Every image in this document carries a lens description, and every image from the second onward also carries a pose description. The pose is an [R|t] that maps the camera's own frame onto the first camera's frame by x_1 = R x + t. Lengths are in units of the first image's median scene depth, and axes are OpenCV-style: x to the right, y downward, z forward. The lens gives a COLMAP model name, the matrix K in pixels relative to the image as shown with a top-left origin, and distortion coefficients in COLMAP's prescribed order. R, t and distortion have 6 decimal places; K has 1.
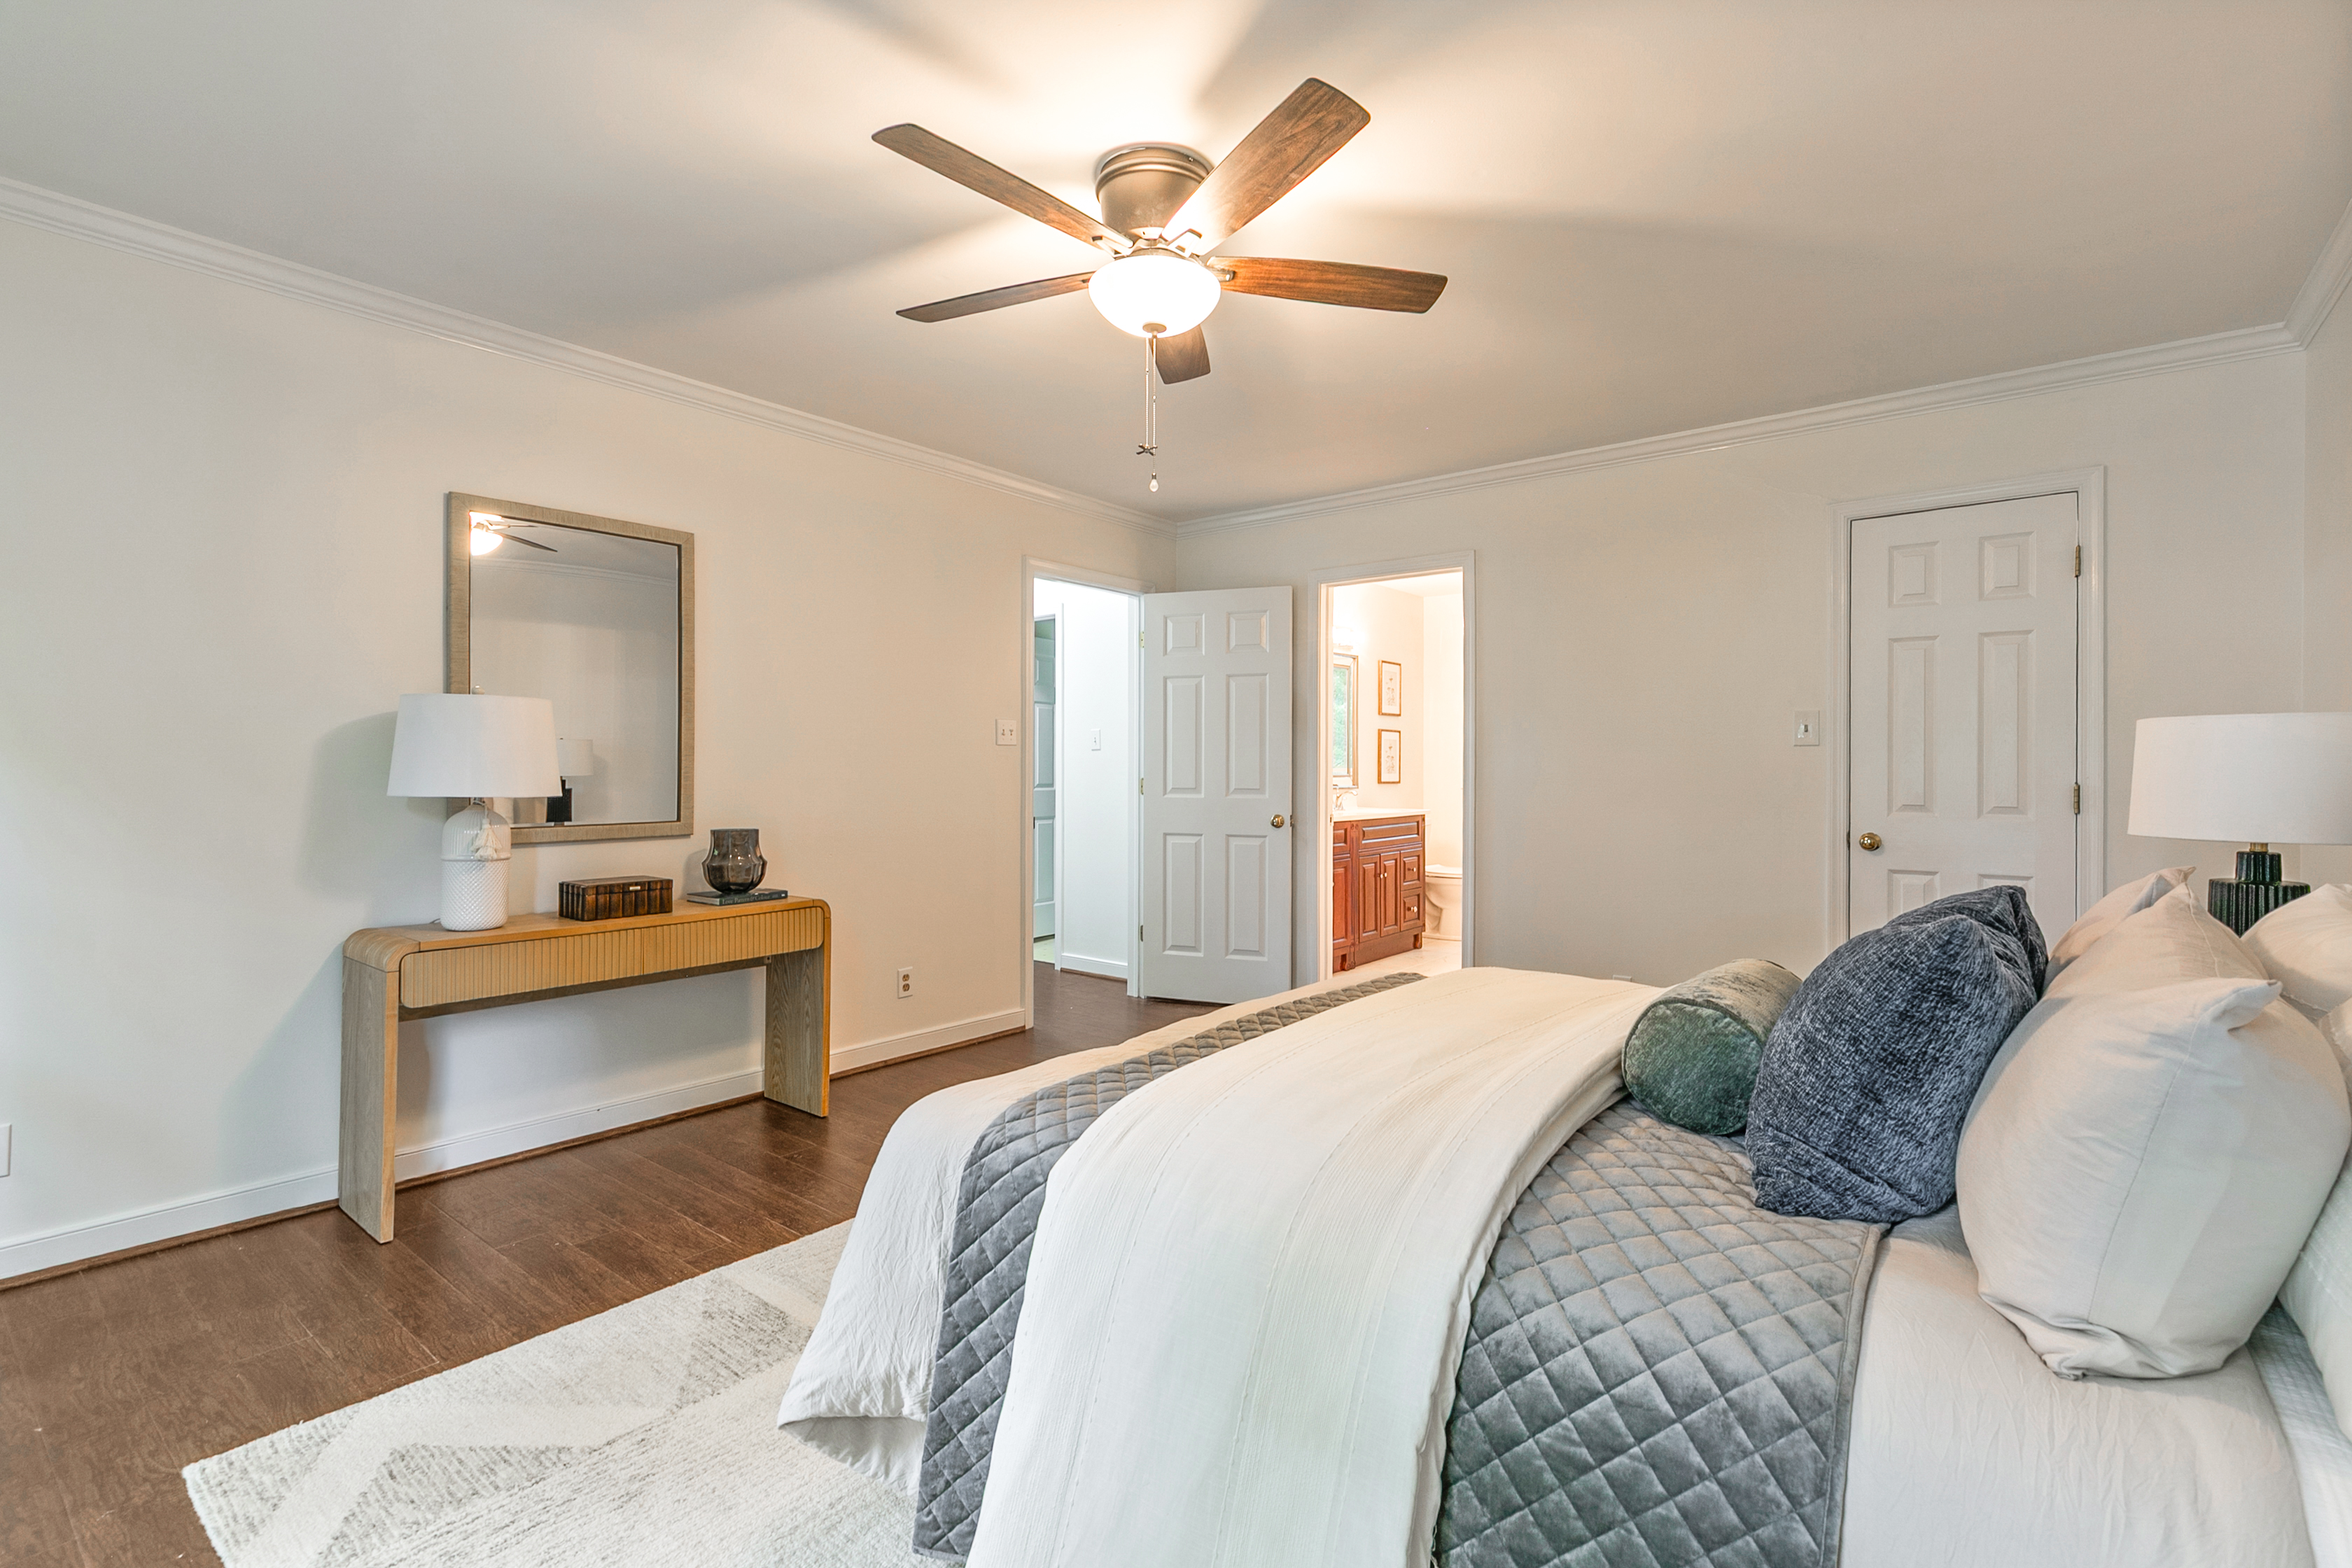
lens RADIAL K [[1087.8, 0, 1175.1], [0, 1087.8, 775.4], [0, 0, 1]] dist [-0.024589, 0.000434]
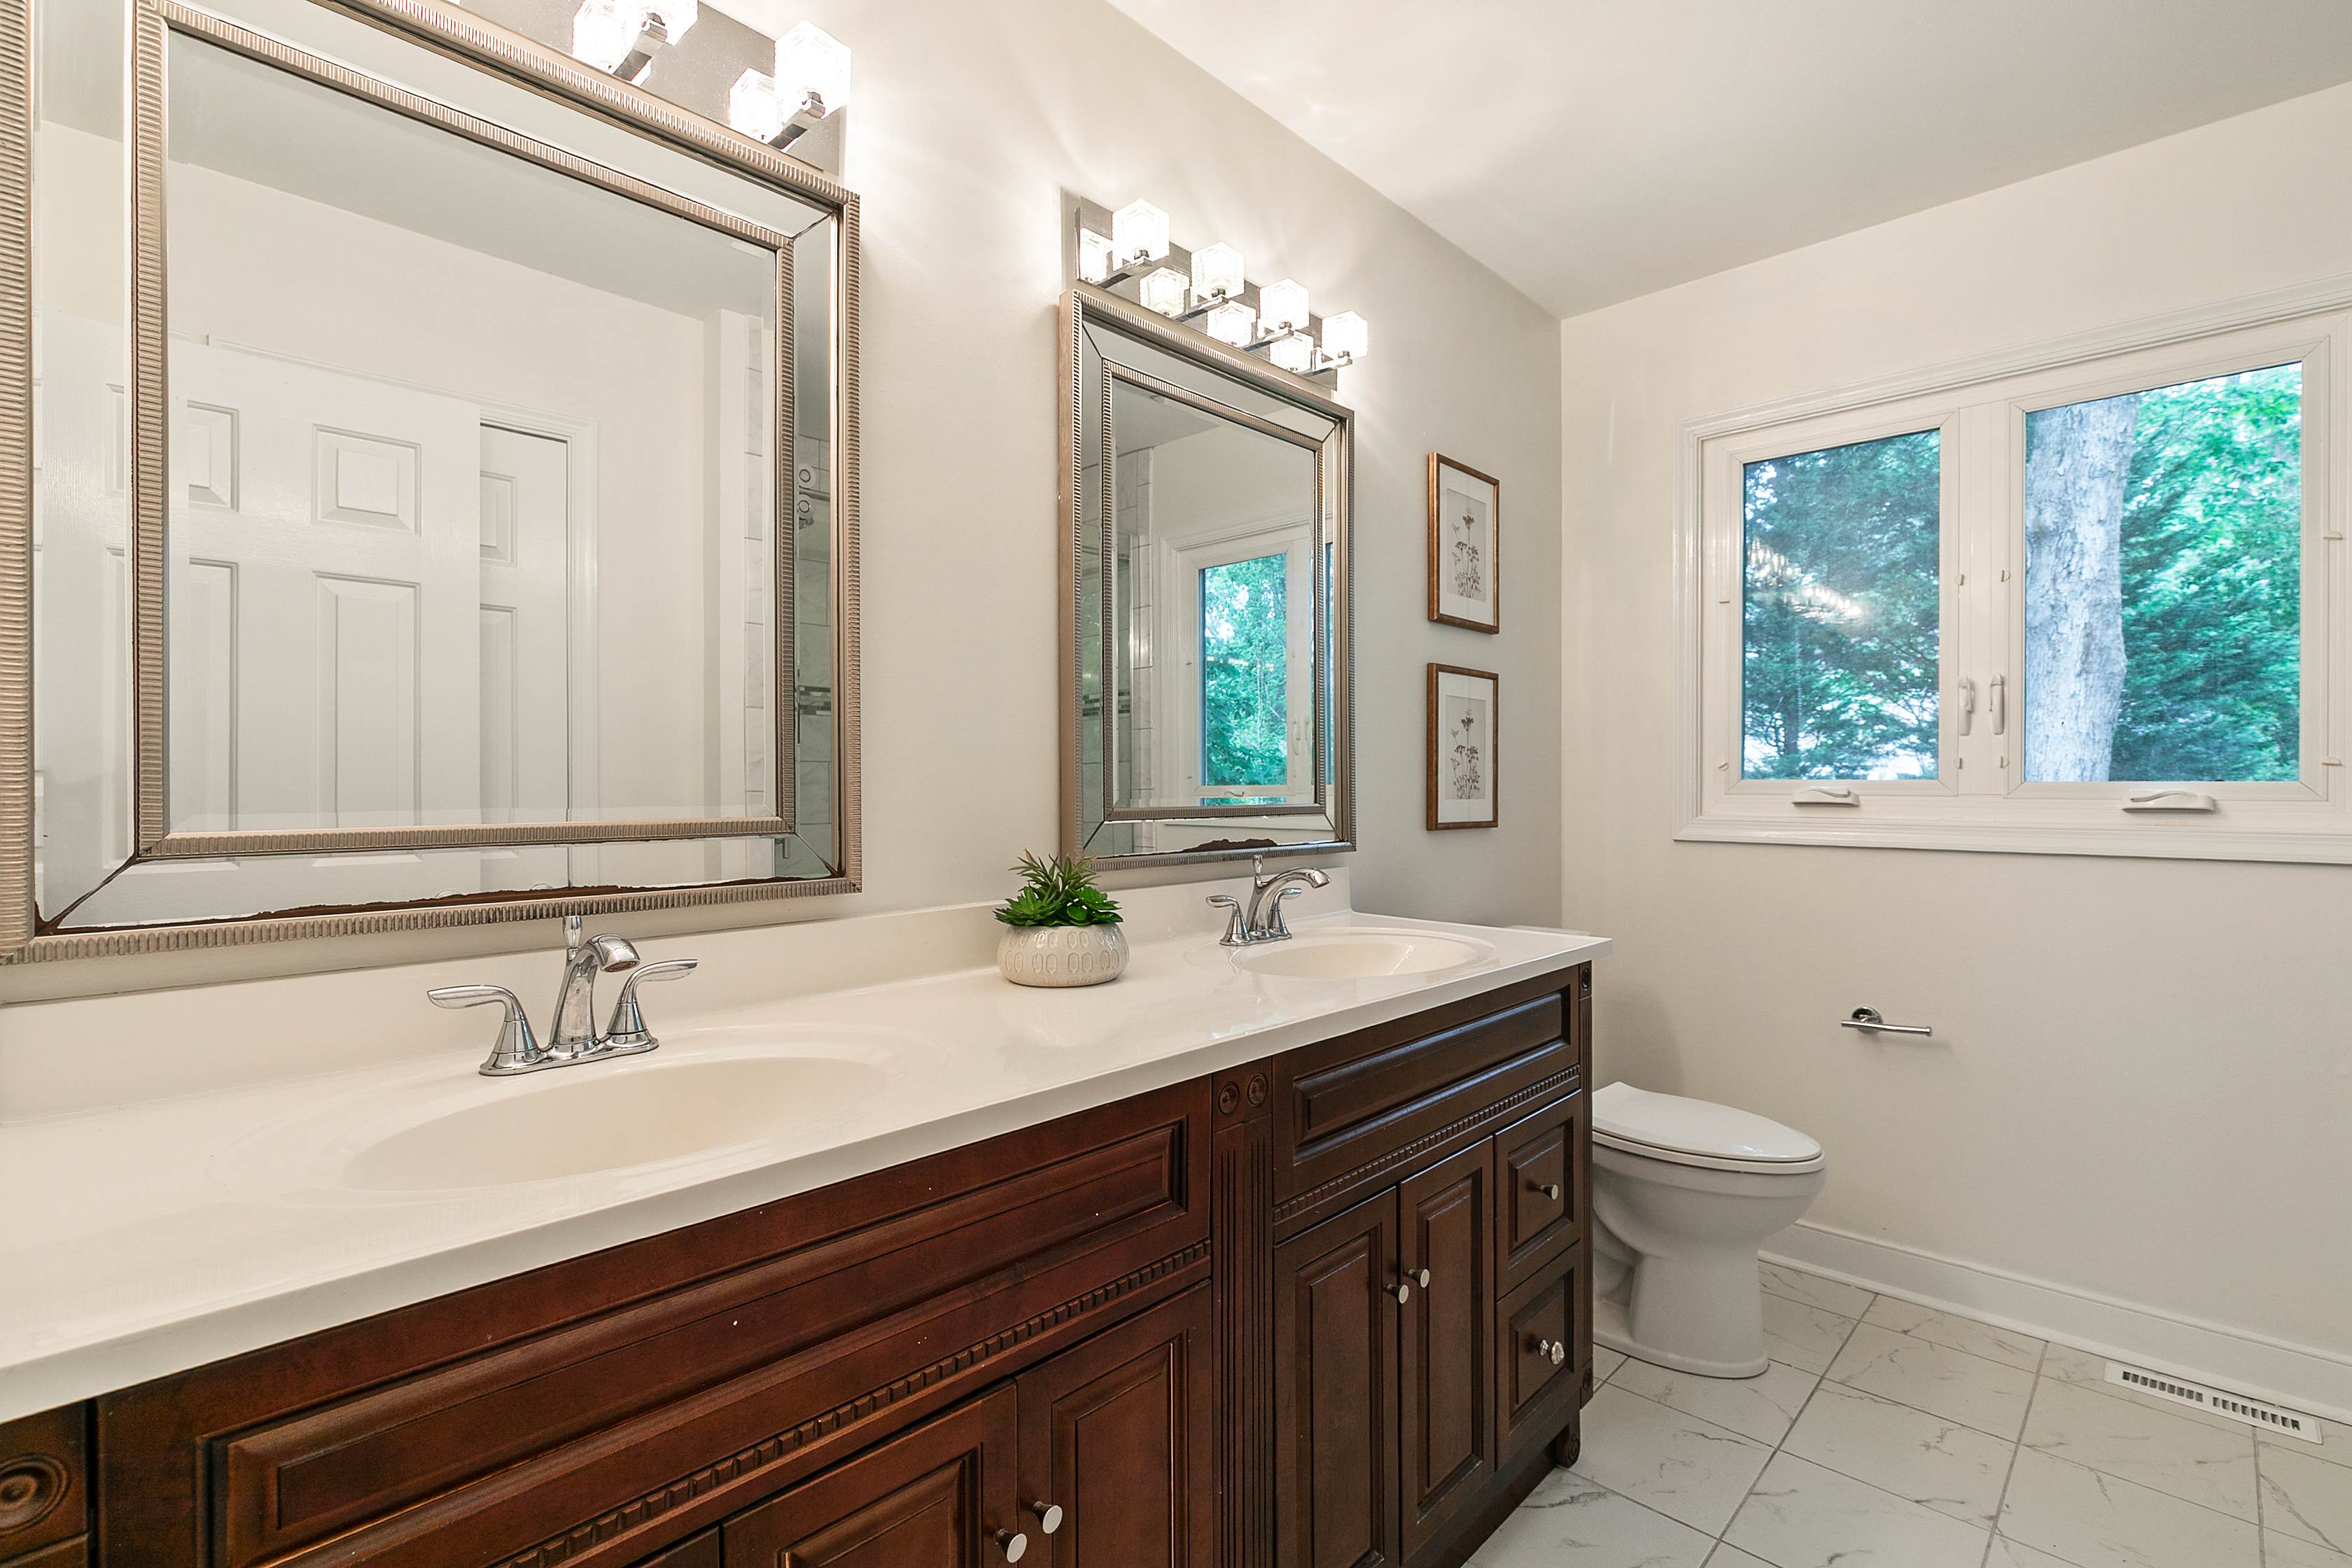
lens RADIAL K [[1087.8, 0, 1176.7], [0, 1087.8, 790.0], [0, 0, 1]] dist [-0.024589, 0.000434]
pose [[0.995847, -0.010185, -0.090468, 0.145323], [0.009614, 0.999931, -0.006751, -0.003285], [0.090531, 0.005853, 0.995876, 0.689077]]
